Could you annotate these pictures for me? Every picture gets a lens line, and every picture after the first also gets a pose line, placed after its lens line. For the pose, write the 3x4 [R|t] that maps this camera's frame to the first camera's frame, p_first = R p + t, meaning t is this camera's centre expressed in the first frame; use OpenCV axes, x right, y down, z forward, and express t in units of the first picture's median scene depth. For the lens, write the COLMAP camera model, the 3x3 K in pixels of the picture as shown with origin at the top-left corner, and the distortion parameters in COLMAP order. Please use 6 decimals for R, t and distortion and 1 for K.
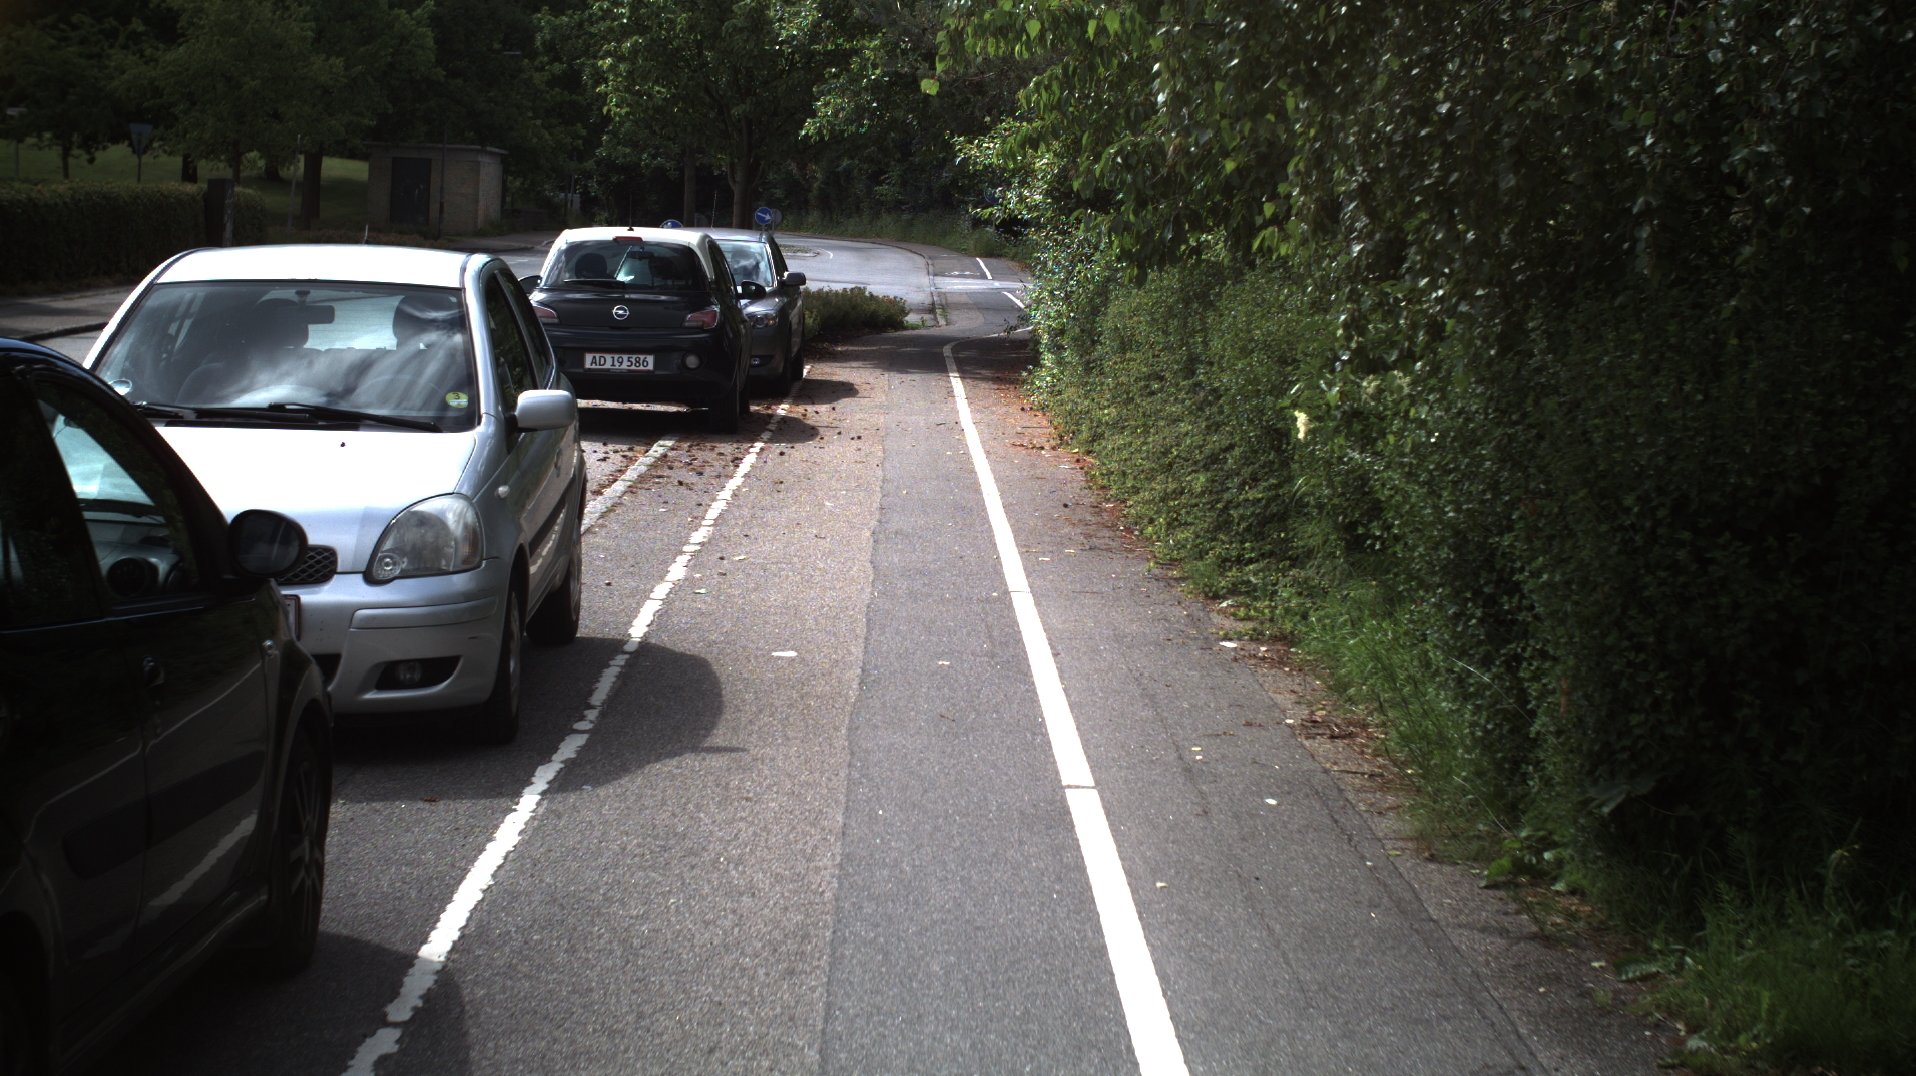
lens RADIAL K [[6056.6, 0, 948.7], [0, 6056.6, 535.2], [0, 0, 1]] dist [-0.783610, 0.000000]
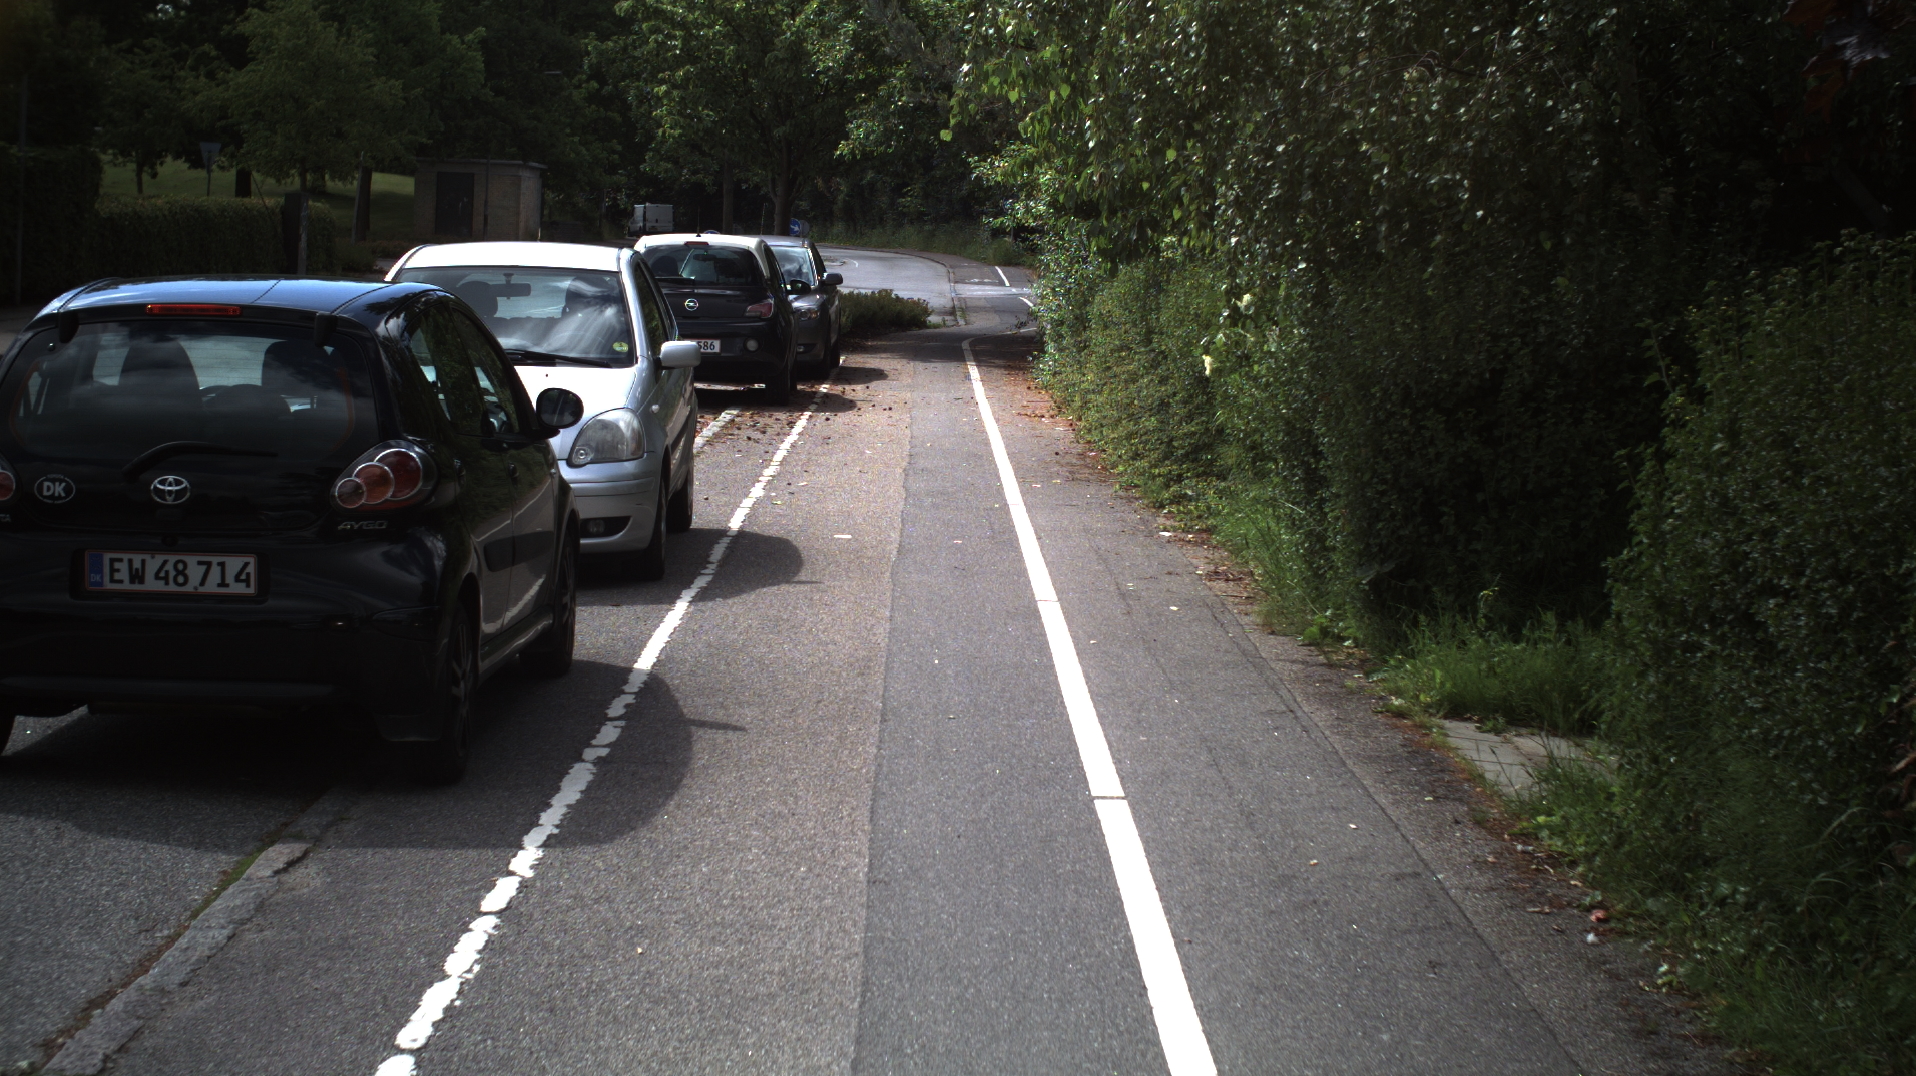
lens RADIAL K [[6056.6, 0, 965.8], [0, 6056.6, 554.4], [0, 0, 1]] dist [-0.783610, 0.000000]
pose [[0.999996, -0.002750, -0.000923, 0.001169], [0.002751, 0.999995, 0.001210, 0.011304], [0.000920, -0.001213, 0.999999, -0.198135]]
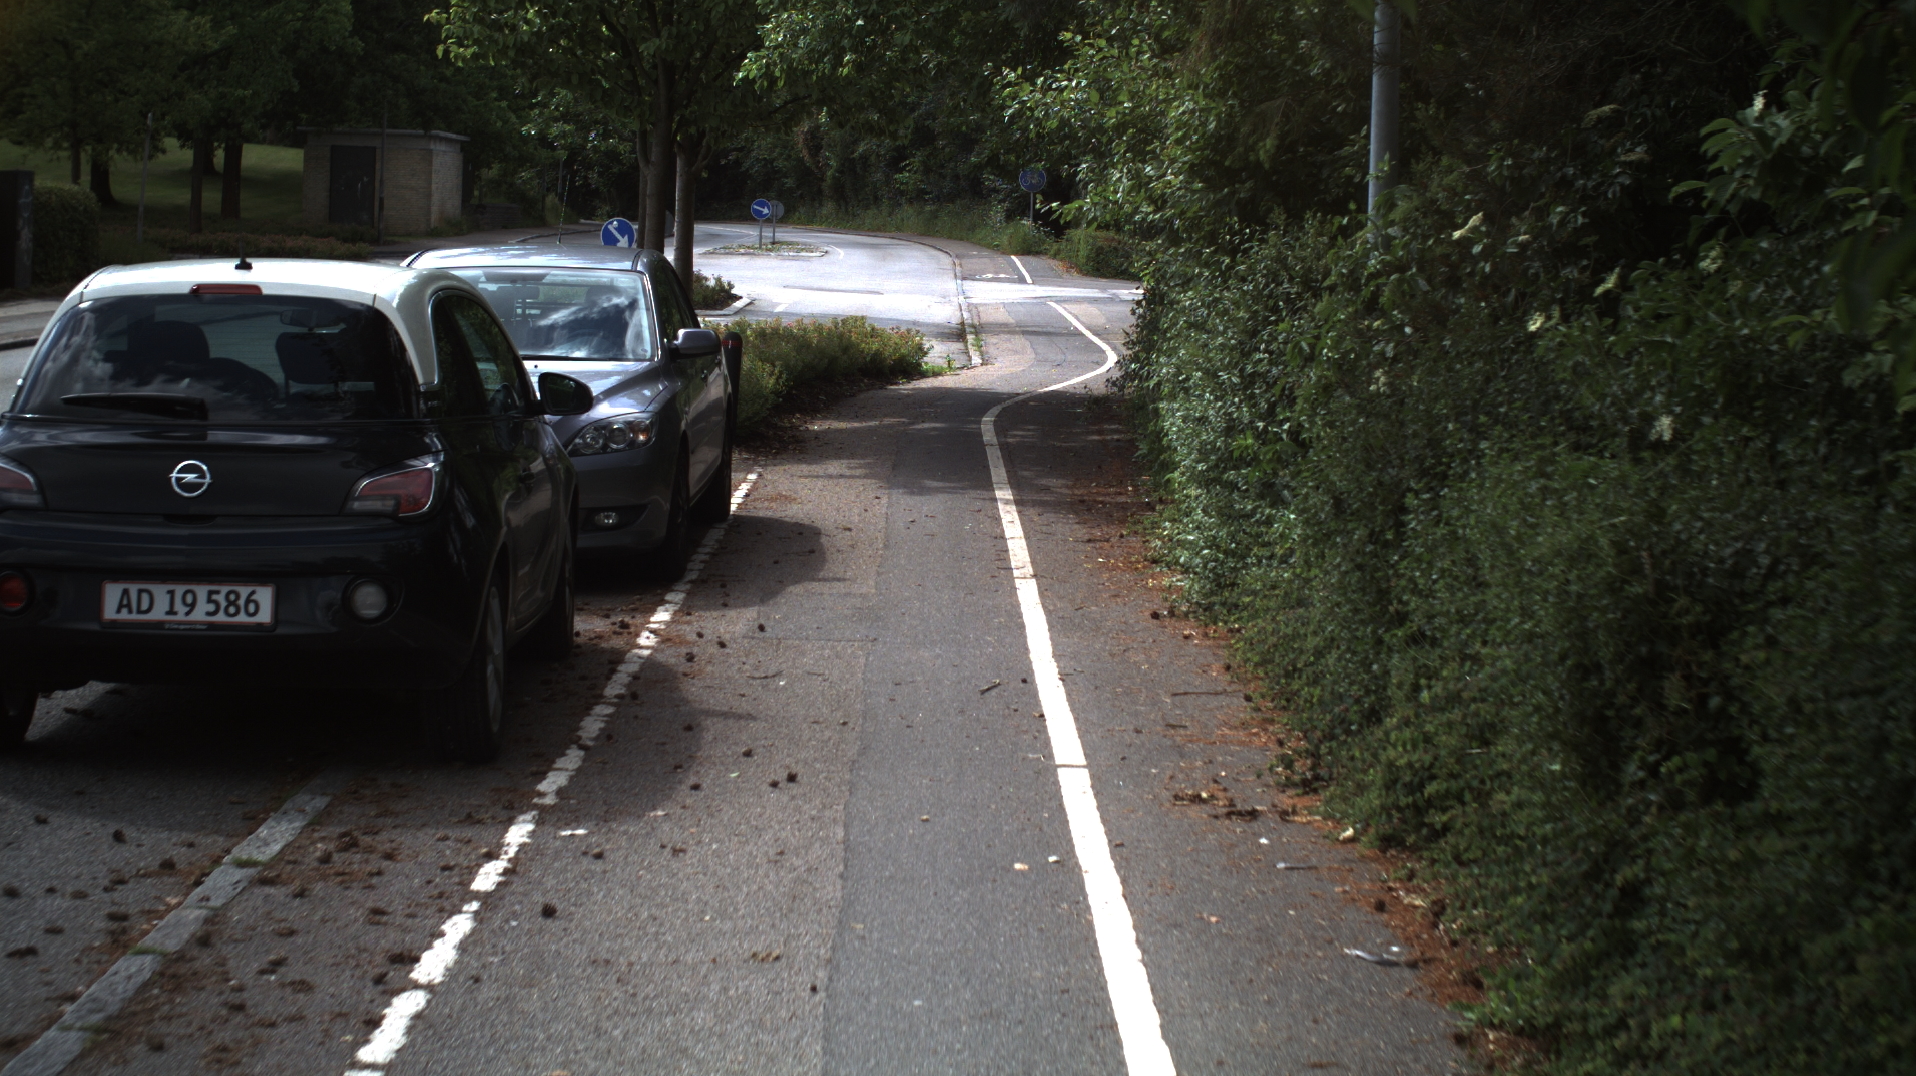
lens RADIAL K [[6056.6, 0, 971.9], [0, 6056.6, 530.6], [0, 0, 1]] dist [-0.783610, 0.000000]
pose [[0.999950, -0.009978, -0.001023, -0.002218], [0.009979, 0.999950, 0.001073, -0.032676], [0.001012, -0.001083, 0.999999, 0.593186]]
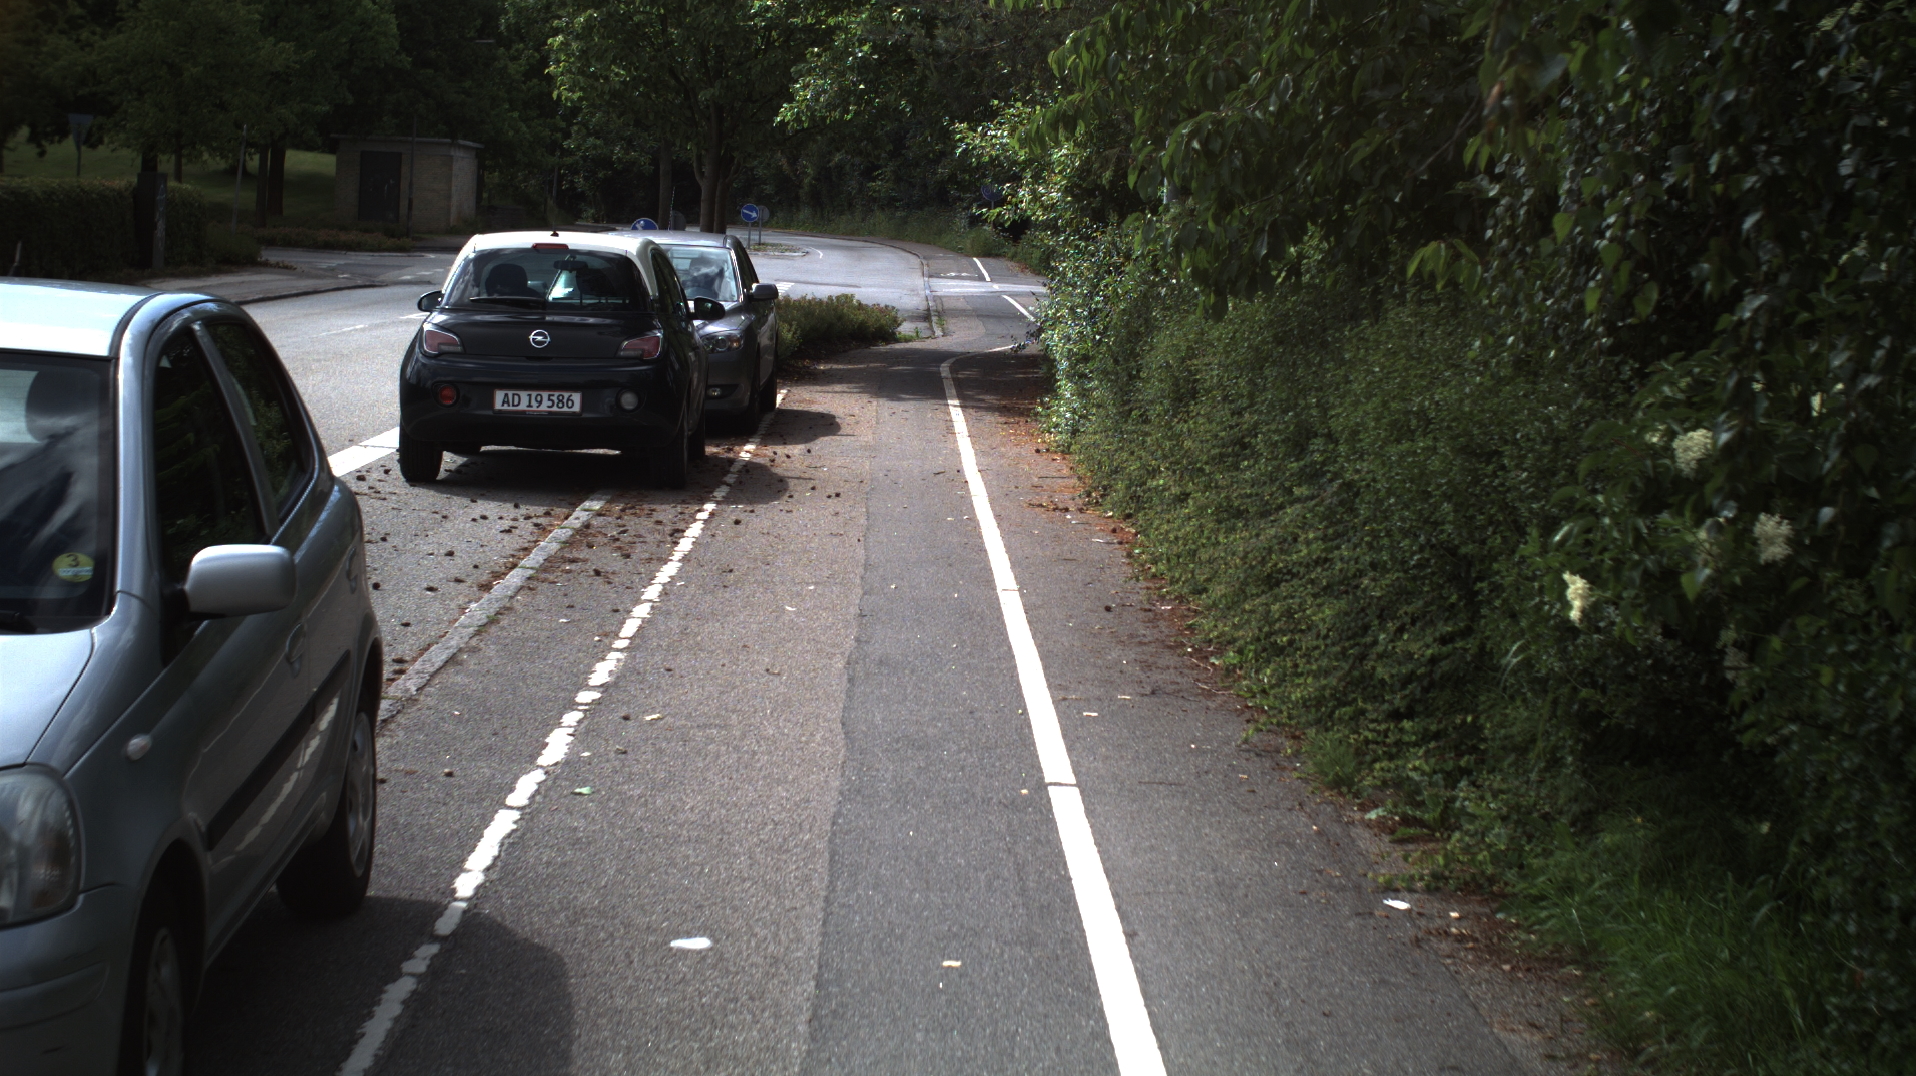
lens RADIAL K [[6056.6, 0, 945.0], [0, 6056.6, 535.9], [0, 0, 1]] dist [-0.783610, 0.000000]
pose [[0.999998, 0.002131, 0.000427, -0.000908], [-0.002131, 0.999997, 0.000703, -0.011264], [-0.000425, -0.000703, 1.000000, 0.197964]]
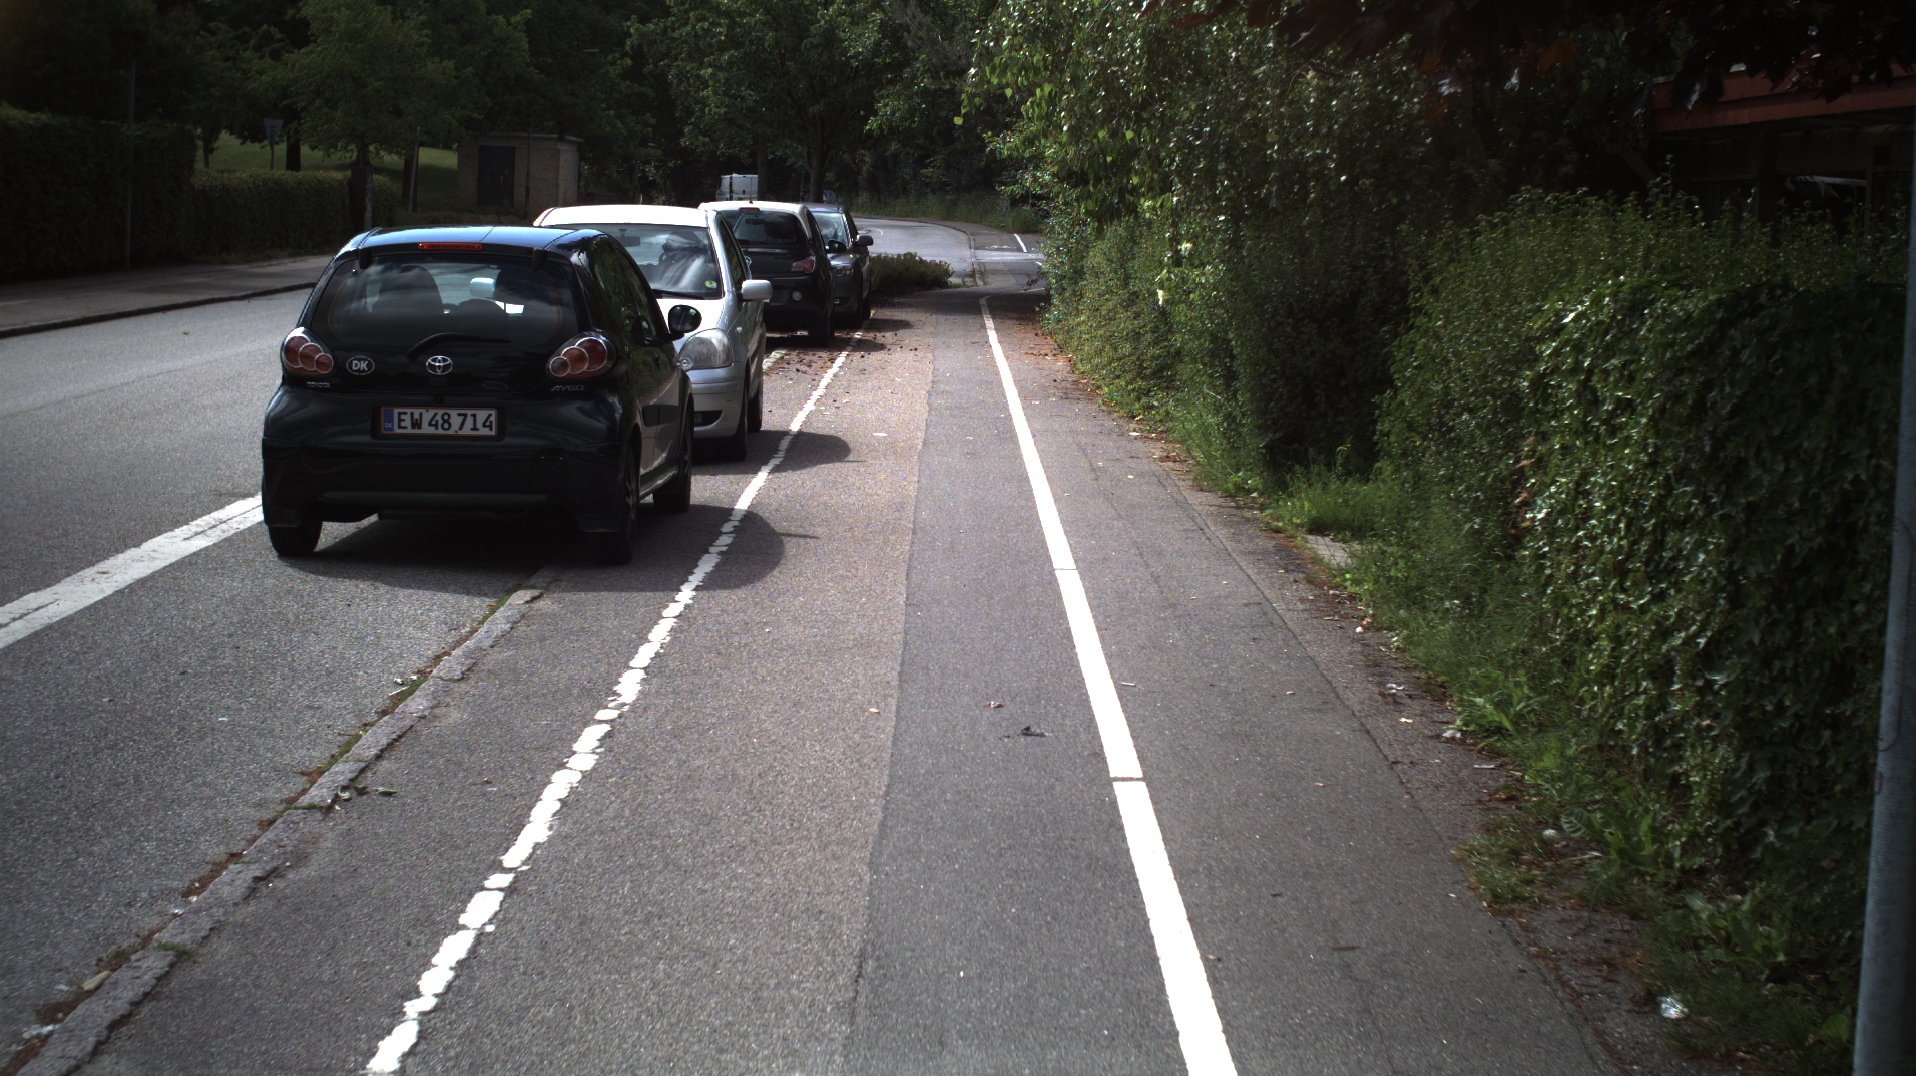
lens RADIAL K [[6056.6, 0, 973.8], [0, 6056.6, 529.6], [0, 0, 1]] dist [-0.783610, 0.000000]
pose [[0.999965, -0.007562, -0.003627, 0.003314], [0.007569, 0.999969, 0.002020, 0.022515], [0.003612, -0.002047, 0.999991, -0.394726]]
